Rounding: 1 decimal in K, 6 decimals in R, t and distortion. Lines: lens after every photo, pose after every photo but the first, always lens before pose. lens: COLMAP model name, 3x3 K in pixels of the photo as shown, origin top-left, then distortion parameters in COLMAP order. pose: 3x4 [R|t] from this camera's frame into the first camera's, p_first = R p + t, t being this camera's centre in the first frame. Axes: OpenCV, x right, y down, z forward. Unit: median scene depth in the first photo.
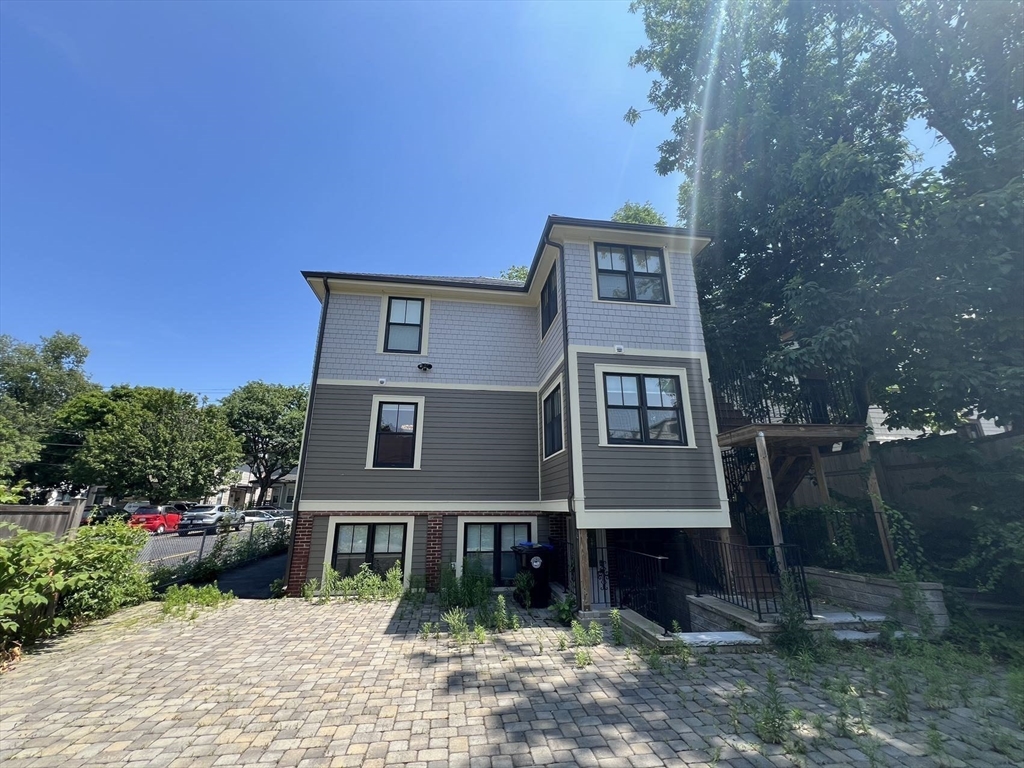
lens RADIAL K [[409.1, 0, 509.7], [0, 409.1, 381.8], [0, 0, 1]] dist [-0.001543, 0.000158]
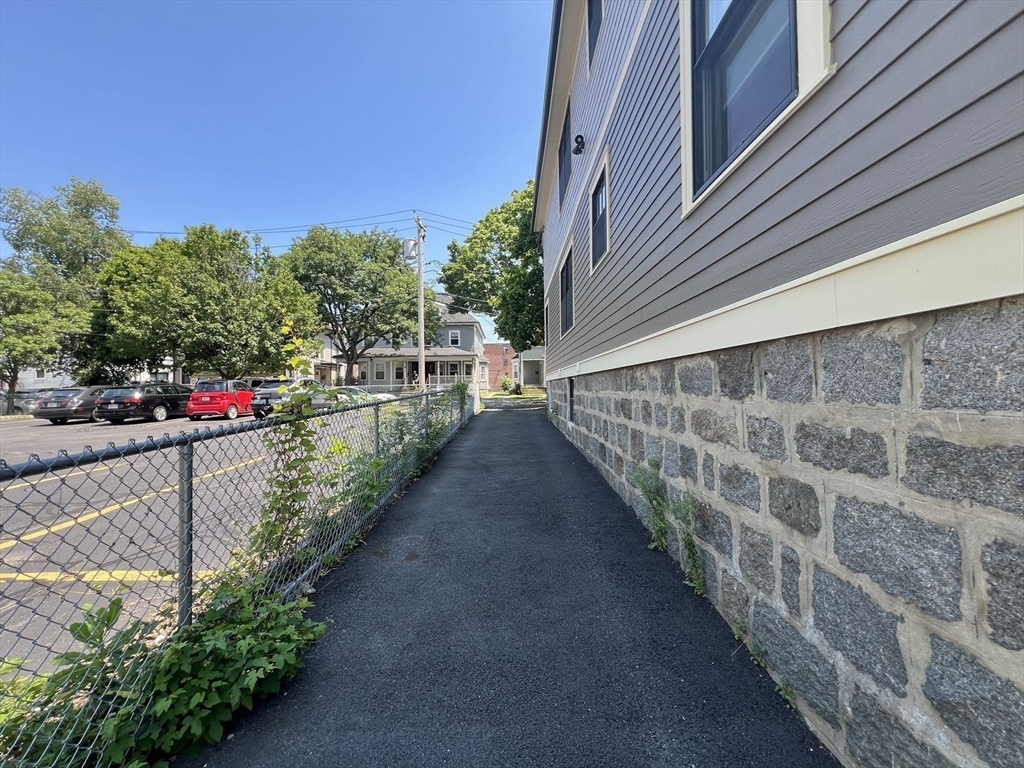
lens RADIAL K [[409.1, 0, 509.7], [0, 409.1, 381.8], [0, 0, 1]] dist [-0.001543, 0.000158]
pose [[0.989948, -0.014971, -0.140636, -0.292206], [0.054501, 0.957964, 0.281663, 0.145311], [0.130507, -0.286497, 0.949151, 0.427526]]
